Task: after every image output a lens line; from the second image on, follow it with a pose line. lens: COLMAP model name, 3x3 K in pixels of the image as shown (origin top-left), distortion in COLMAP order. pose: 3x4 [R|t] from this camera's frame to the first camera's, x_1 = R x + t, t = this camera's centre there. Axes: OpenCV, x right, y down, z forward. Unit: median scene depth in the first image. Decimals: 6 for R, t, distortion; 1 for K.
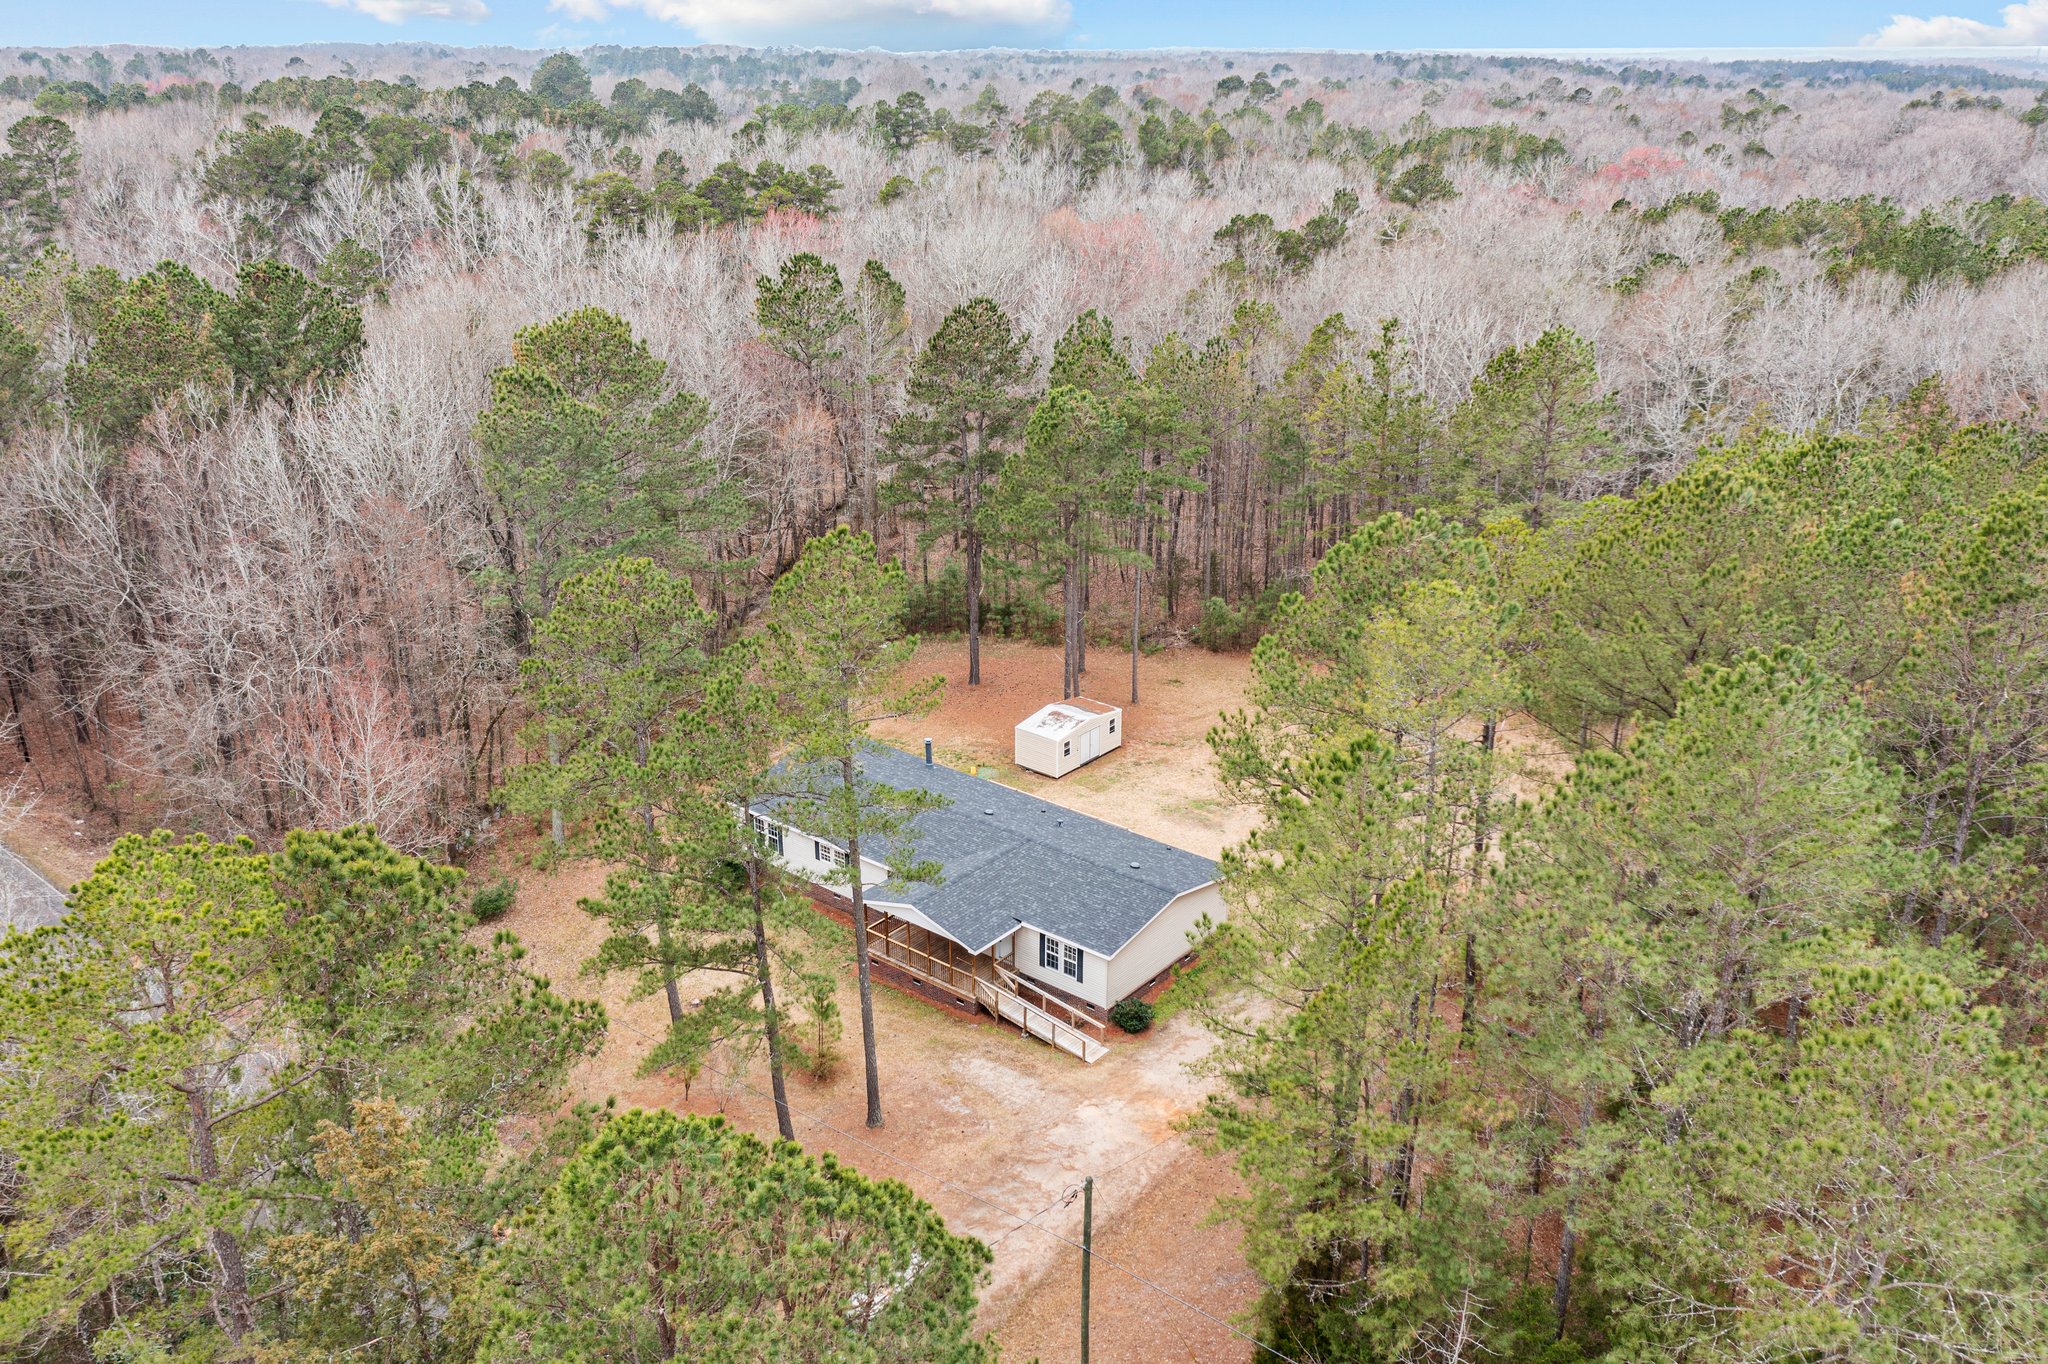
lens RADIAL K [[1730.6, 0, 1015.3], [0, 1730.6, 668.0], [0, 0, 1]] dist [0.007637, -0.013333]
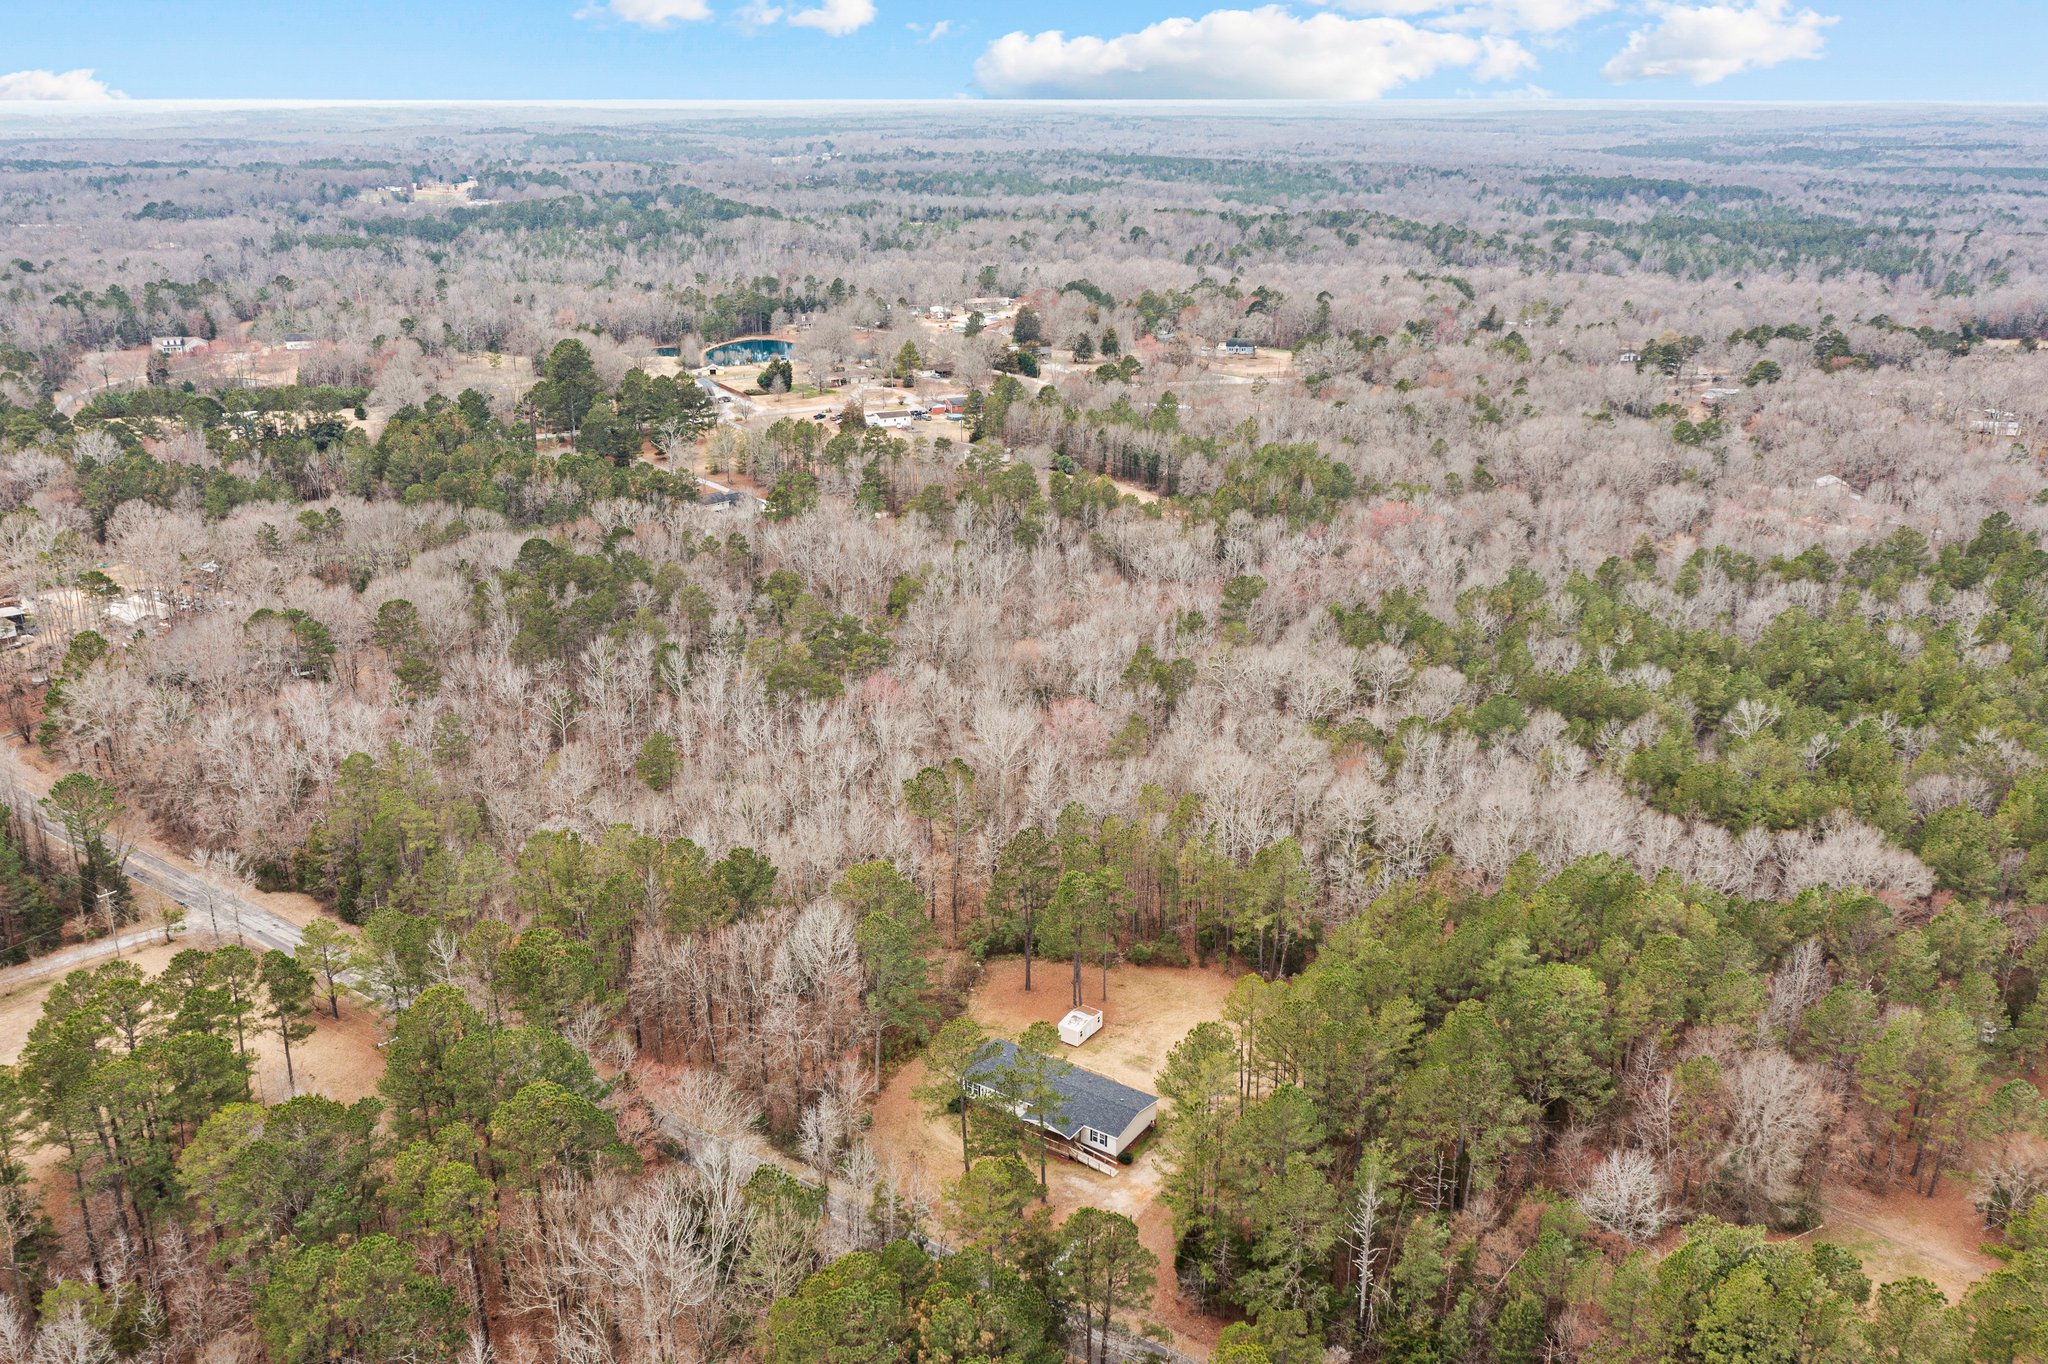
lens RADIAL K [[1730.6, 0, 1021.0], [0, 1730.6, 686.5], [0, 0, 1]] dist [0.007637, -0.013333]
pose [[0.996638, -0.029599, 0.076395, -0.289057], [0.031093, 0.999346, -0.018435, -0.510162], [-0.075799, 0.020749, 0.996907, -1.777687]]
